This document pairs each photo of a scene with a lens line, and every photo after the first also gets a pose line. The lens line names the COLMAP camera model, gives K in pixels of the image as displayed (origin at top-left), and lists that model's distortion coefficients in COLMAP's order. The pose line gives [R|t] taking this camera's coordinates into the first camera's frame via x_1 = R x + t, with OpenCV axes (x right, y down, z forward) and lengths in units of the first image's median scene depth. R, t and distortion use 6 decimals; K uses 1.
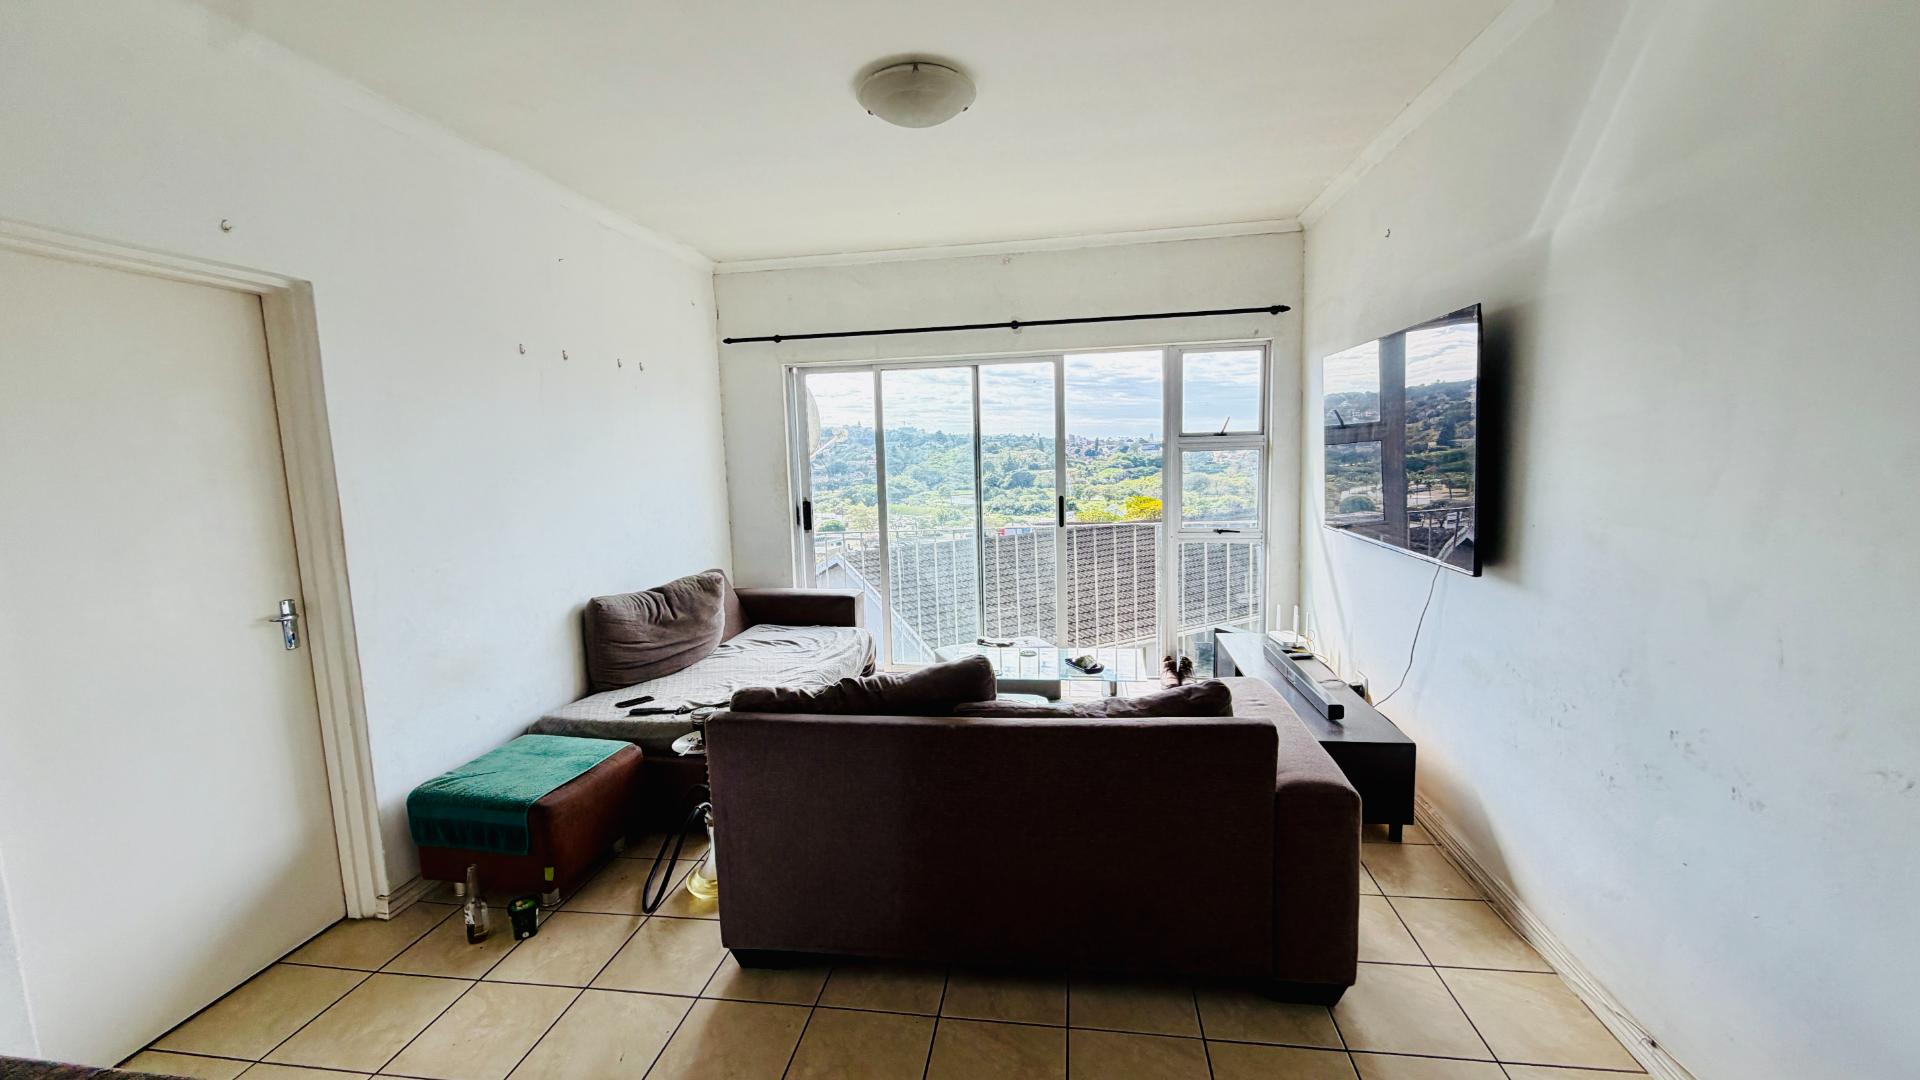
lens RADIAL K [[765.0, 0, 957.9], [0, 765.0, 540.0], [0, 0, 1]] dist [0.000660, -0.000322]
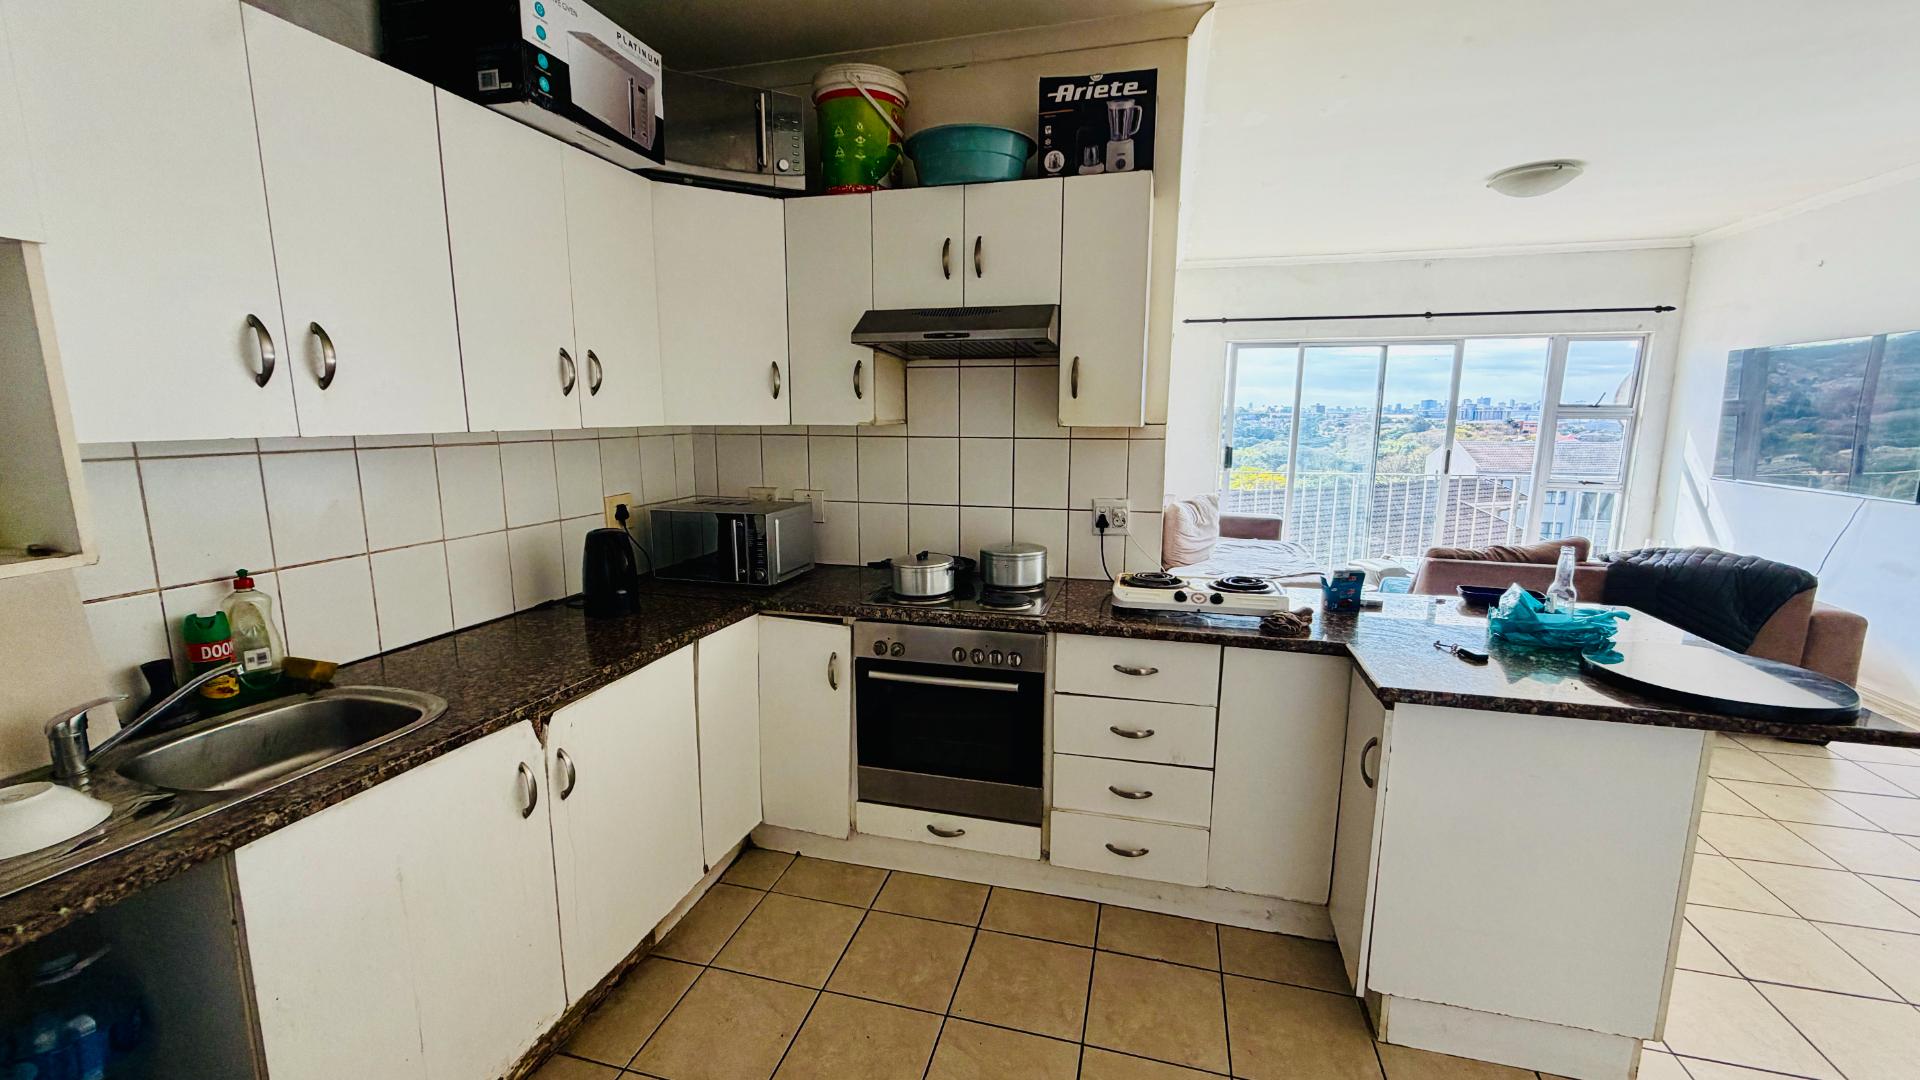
lens RADIAL K [[768.1, 0, 955.4], [0, 768.1, 539.3], [0, 0, 1]] dist [0.000751, -0.000009]
pose [[0.993236, 0.054080, -0.102746, -0.564365], [-0.049049, 0.997499, 0.050887, 0.069155], [0.105241, -0.045504, 0.993405, -0.389250]]
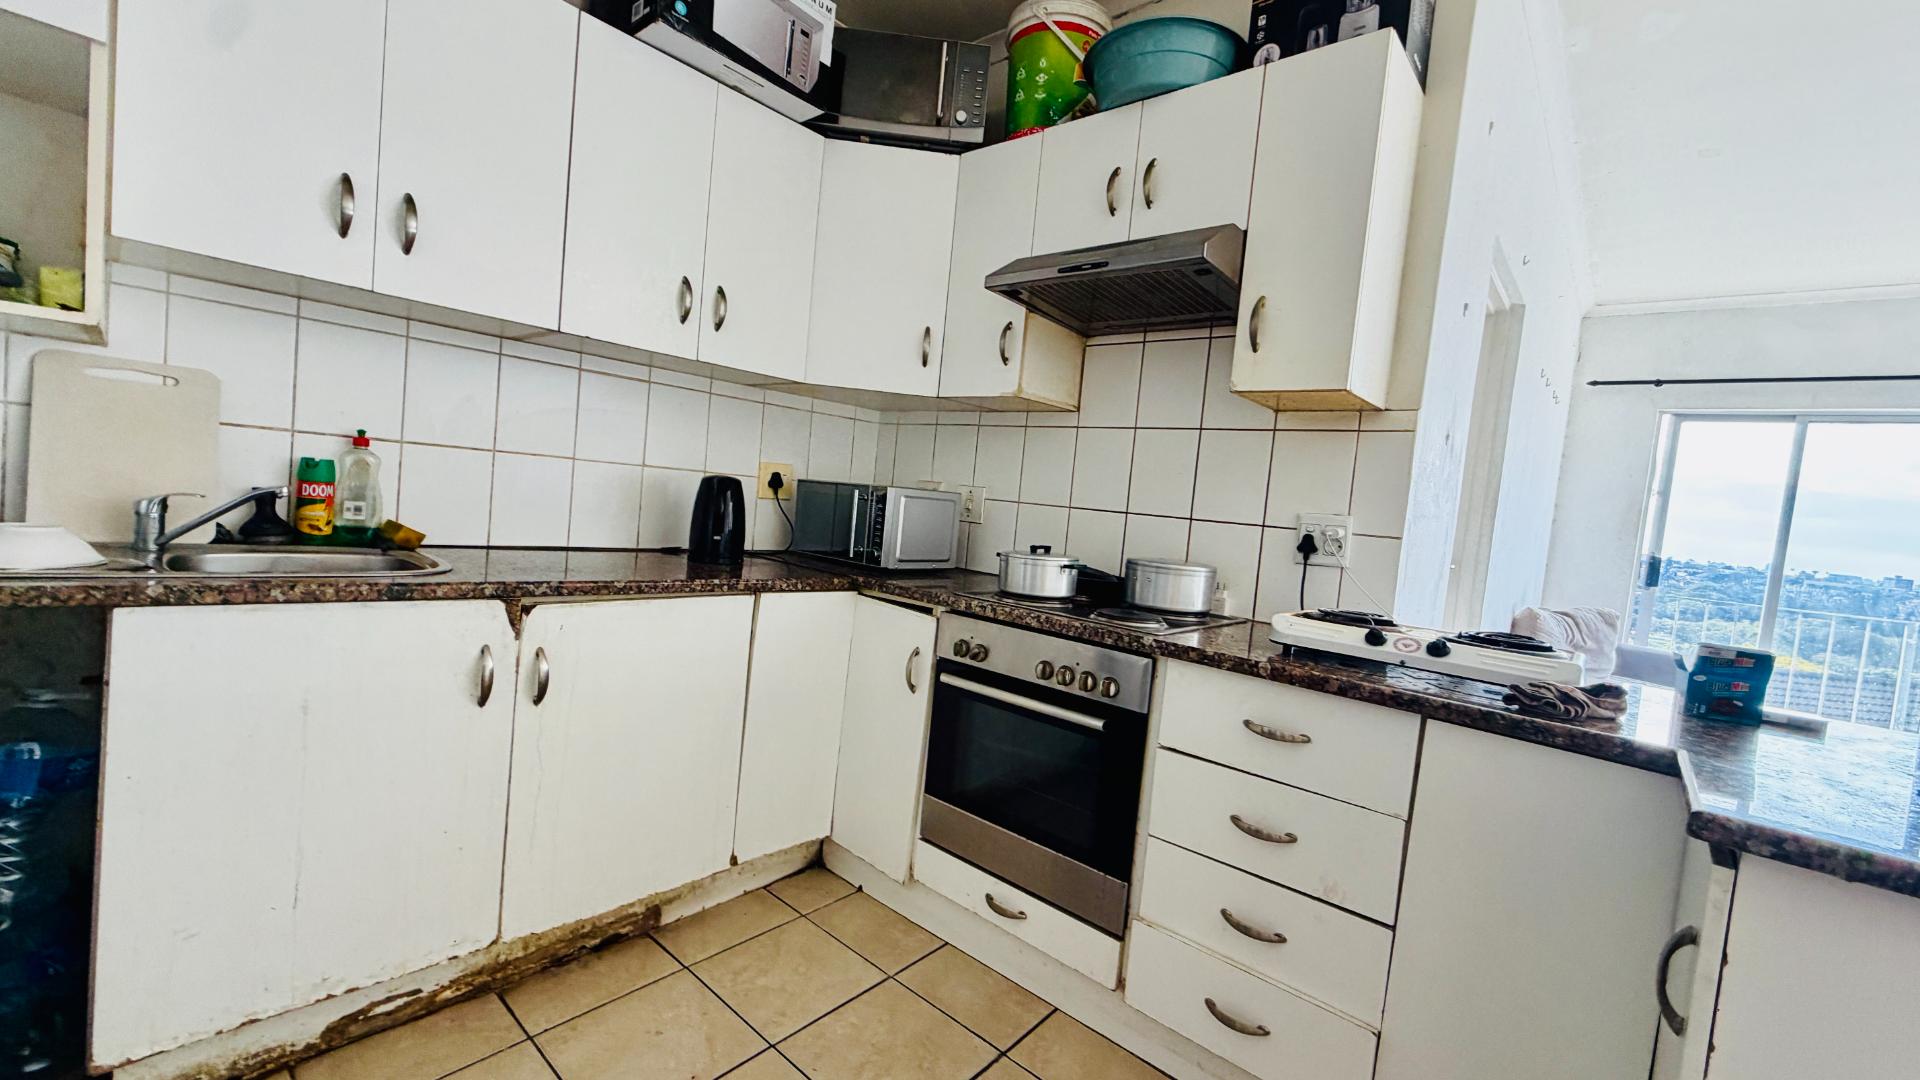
lens RADIAL K [[765.0, 0, 957.9], [0, 765.0, 540.0], [0, 0, 1]] dist [0.000660, -0.000322]
pose [[0.835377, 0.145255, -0.530139, -0.452462], [-0.187834, 0.981830, -0.026967, 0.124688], [0.516589, 0.122106, 0.847482, -0.245937]]
